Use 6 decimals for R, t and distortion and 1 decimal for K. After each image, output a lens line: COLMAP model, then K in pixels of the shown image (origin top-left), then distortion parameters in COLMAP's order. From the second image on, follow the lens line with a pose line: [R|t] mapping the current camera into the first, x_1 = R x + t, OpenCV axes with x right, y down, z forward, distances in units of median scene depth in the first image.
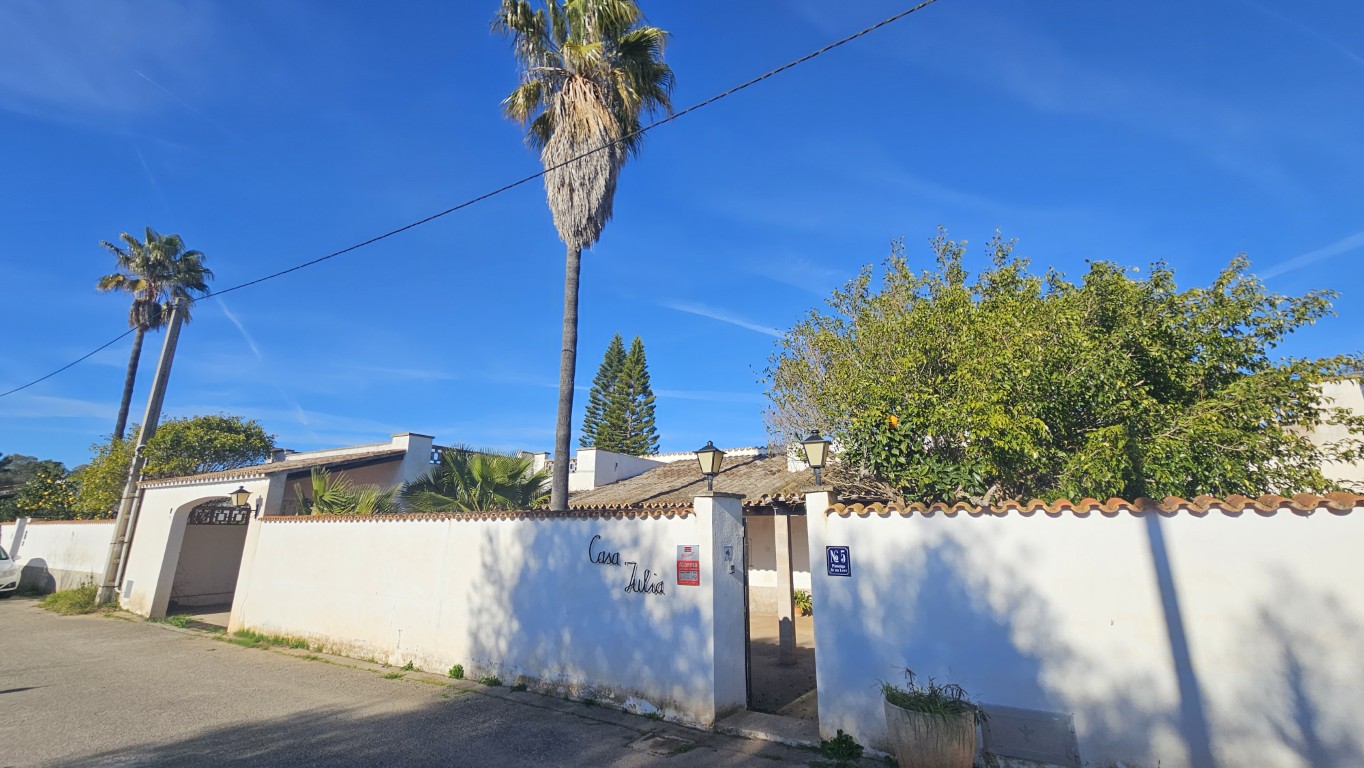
lens RADIAL K [[571.7, 0, 688.9], [0, 571.7, 381.3], [0, 0, 1]] dist [0.000391, 0.000797]
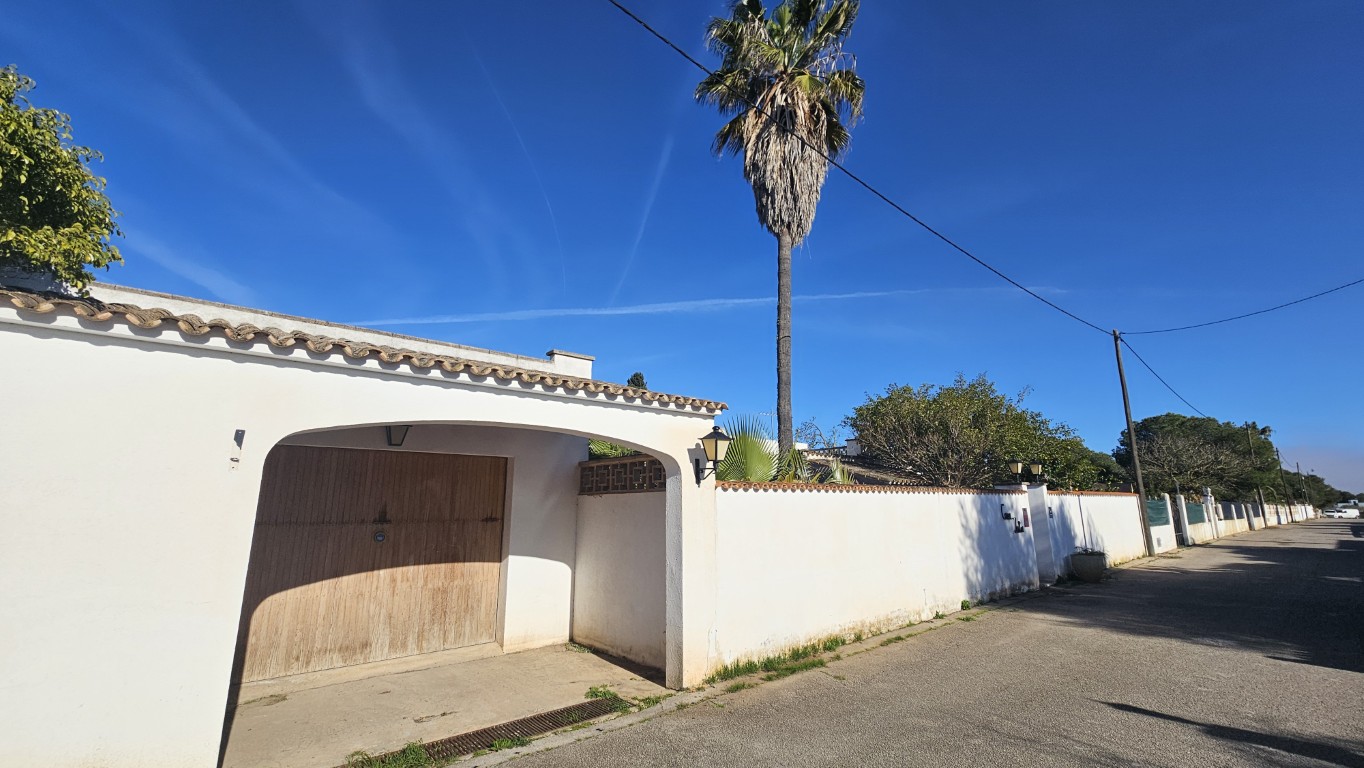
lens RADIAL K [[571.7, 0, 681.7], [0, 571.7, 381.2], [0, 0, 1]] dist [0.000391, 0.000797]
pose [[0.286728, 0.196726, 0.937596, -1.731157], [-0.241560, 0.961913, -0.127956, 0.296772], [-0.927058, -0.189798, 0.323328, 1.132425]]
